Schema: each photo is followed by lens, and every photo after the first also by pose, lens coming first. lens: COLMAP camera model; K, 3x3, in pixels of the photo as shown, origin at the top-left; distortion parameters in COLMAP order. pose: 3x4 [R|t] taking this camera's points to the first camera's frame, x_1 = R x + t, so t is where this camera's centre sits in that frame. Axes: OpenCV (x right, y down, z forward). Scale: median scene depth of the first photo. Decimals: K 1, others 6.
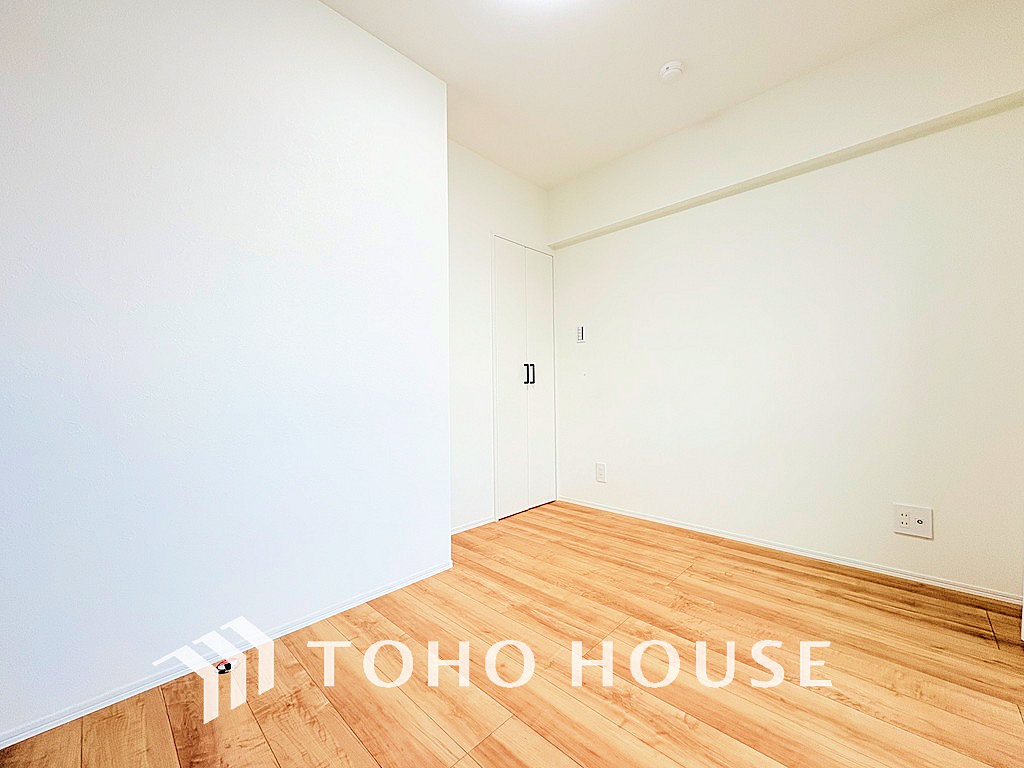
lens RADIAL K [[409.5, 0, 509.5], [0, 409.5, 387.7], [0, 0, 1]] dist [-0.001330, 0.000421]
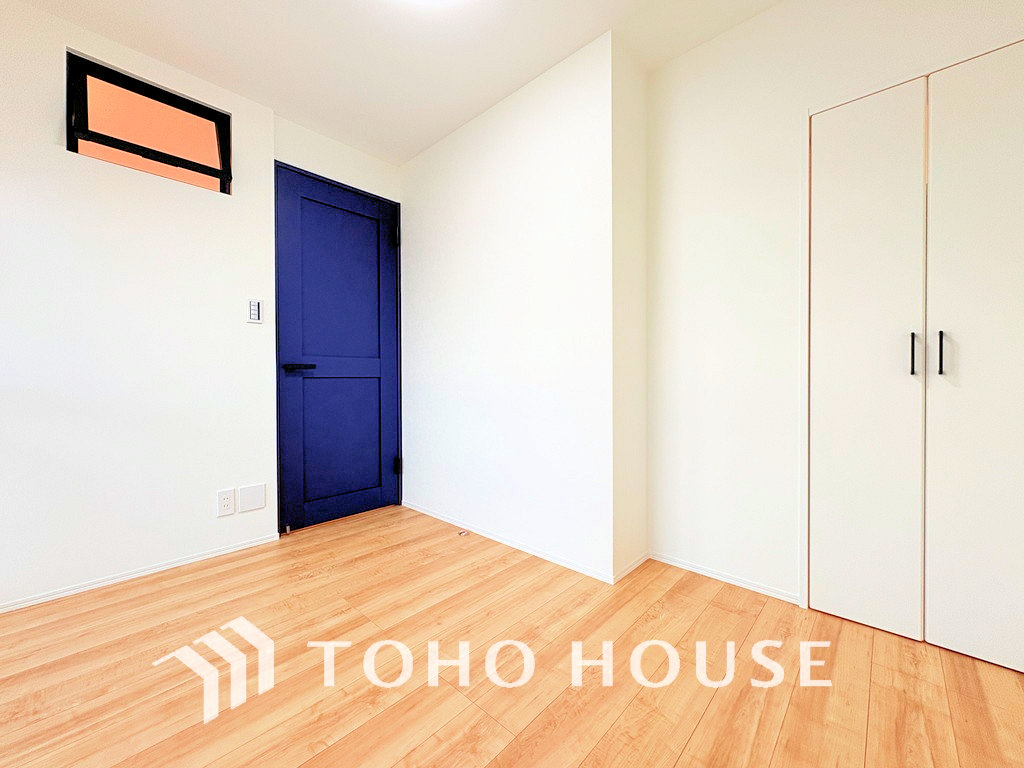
lens RADIAL K [[409.5, 0, 509.3], [0, 409.5, 378.5], [0, 0, 1]] dist [-0.001330, 0.000421]
pose [[0.021382, 0.016223, -0.999640, 0.642619], [0.007763, 0.999836, 0.016392, -0.021725], [0.999741, -0.008110, 0.021252, 0.663755]]
